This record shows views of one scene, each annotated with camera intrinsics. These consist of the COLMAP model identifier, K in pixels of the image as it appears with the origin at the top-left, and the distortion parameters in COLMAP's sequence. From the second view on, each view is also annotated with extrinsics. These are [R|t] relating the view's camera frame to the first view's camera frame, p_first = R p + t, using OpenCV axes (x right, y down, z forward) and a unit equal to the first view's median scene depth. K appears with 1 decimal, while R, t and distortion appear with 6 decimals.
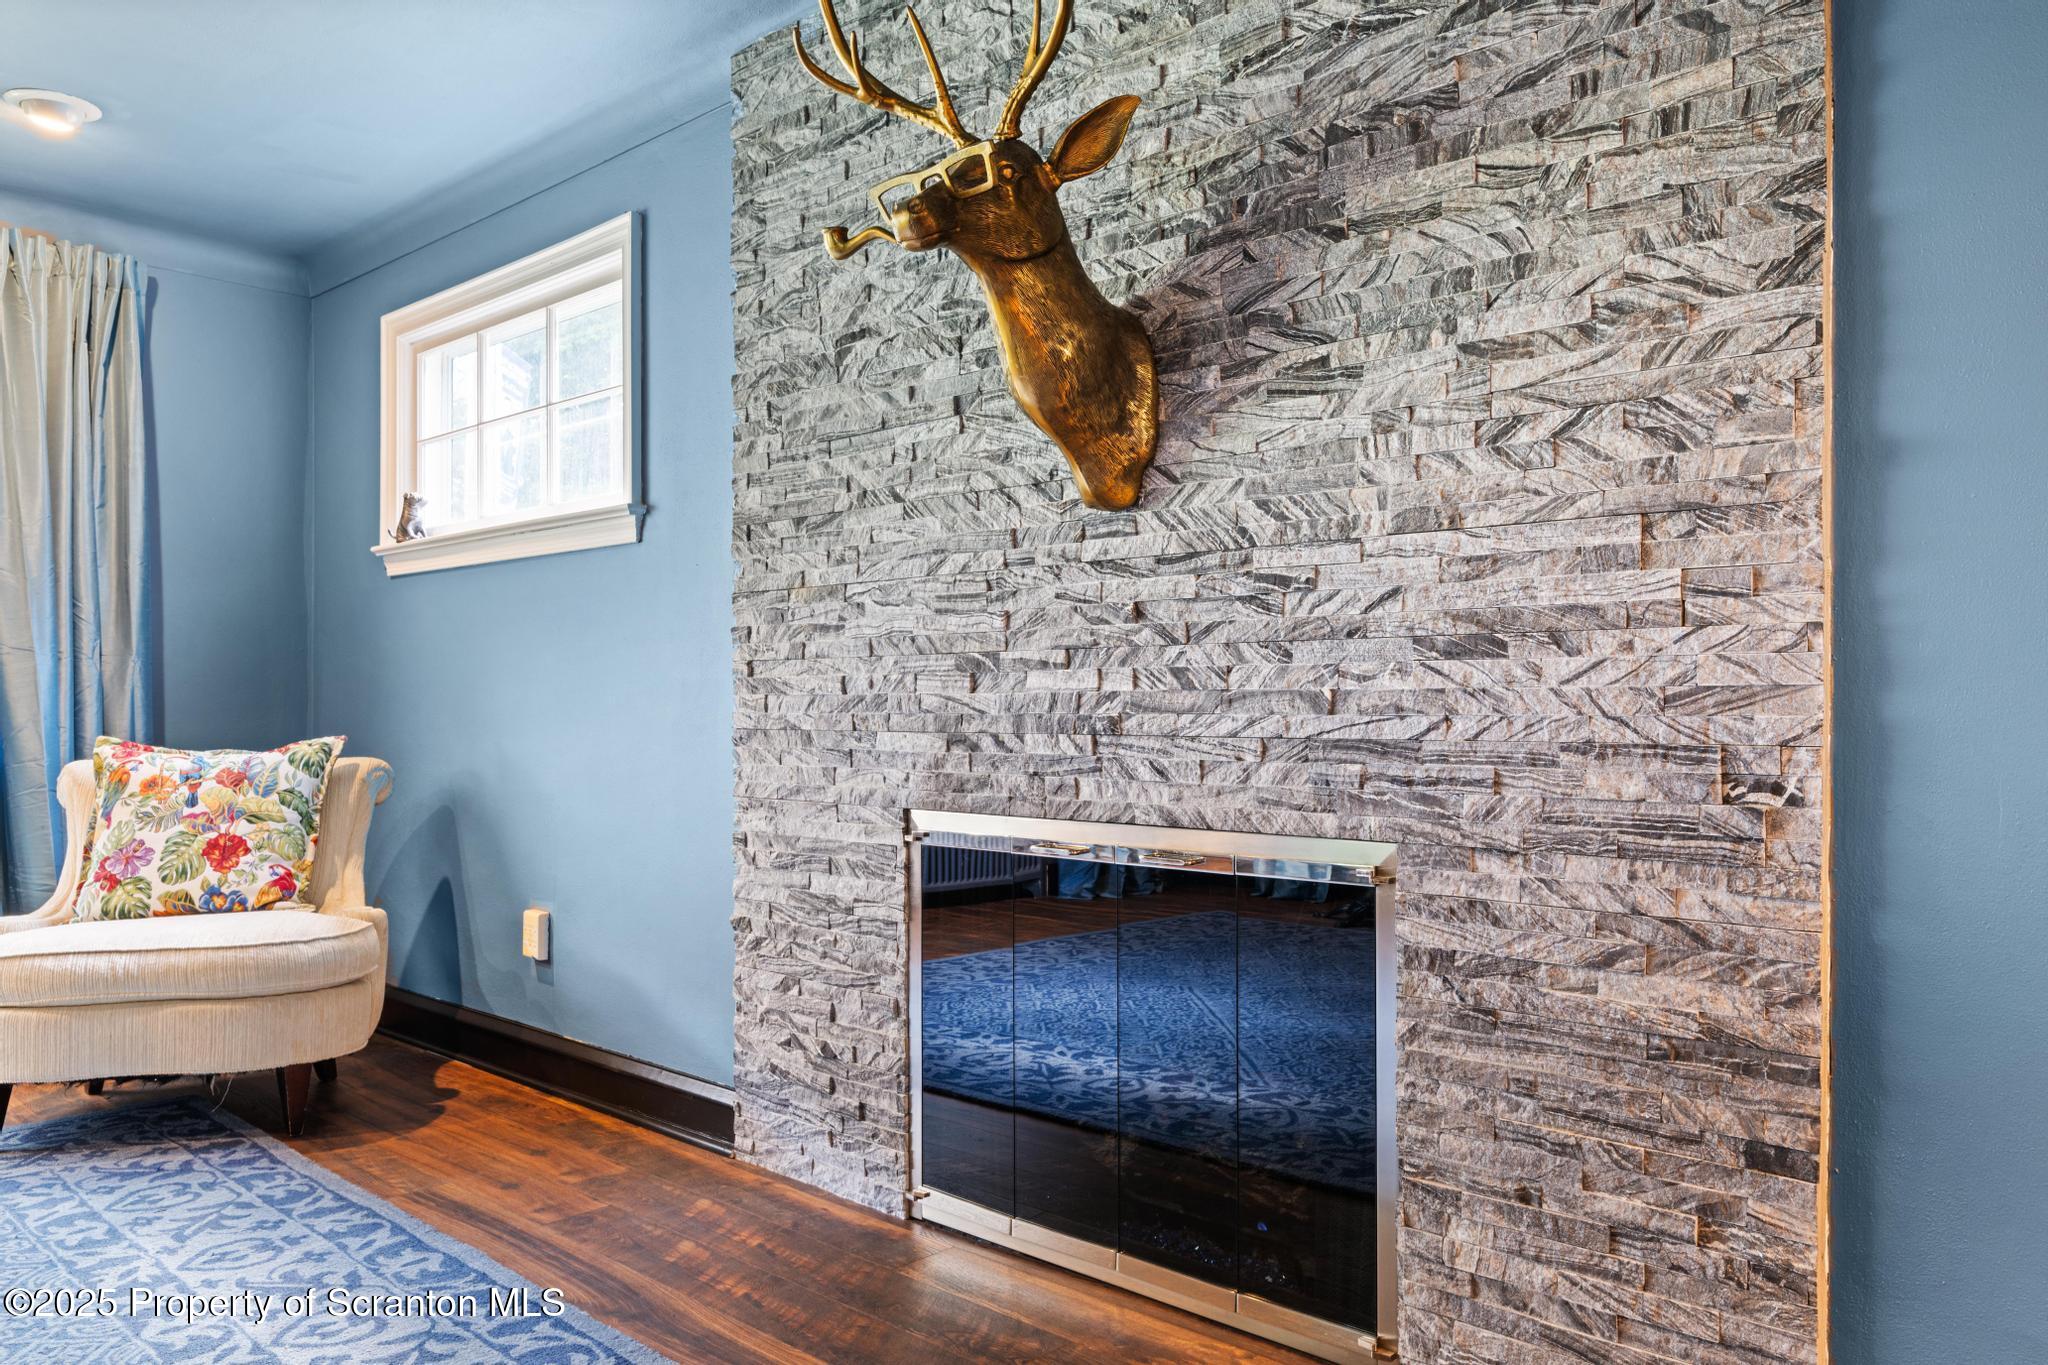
lens RADIAL K [[1456.8, 0, 1023.2], [0, 1456.8, 695.6], [0, 0, 1]] dist [-0.001795, 0.005253]
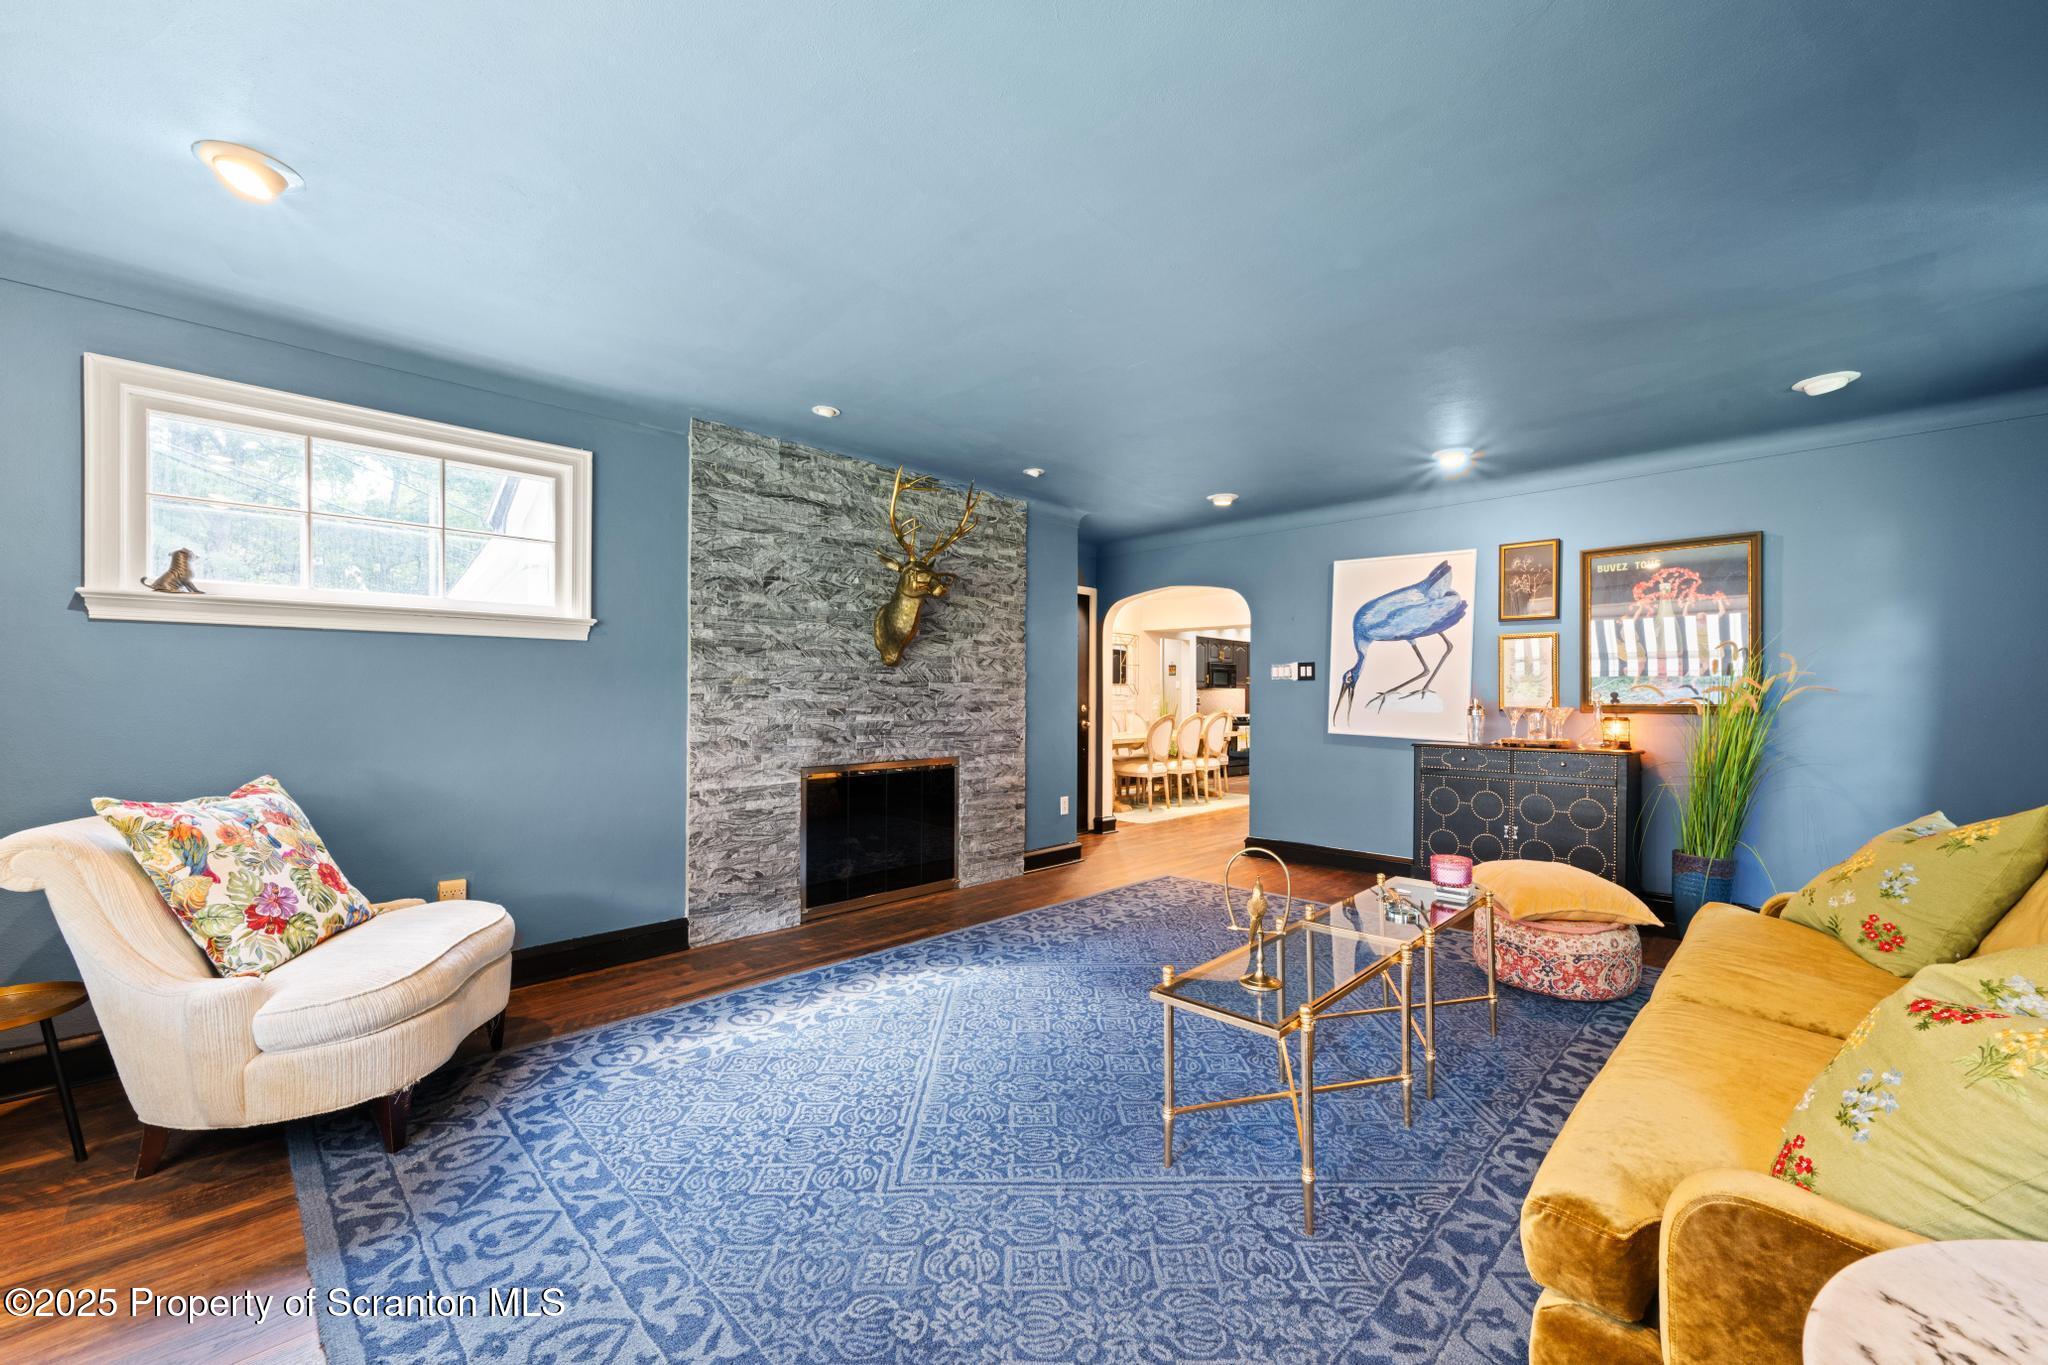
lens RADIAL K [[813.8, 0, 1022.0], [0, 813.8, 690.4], [0, 0, 1]] dist [0.001308, 0.000234]
pose [[0.030887, 0.005767, 0.999506, -1.597602], [-0.009117, 0.999943, -0.005488, -0.058783], [-0.999481, -0.008943, 0.030938, 0.584405]]
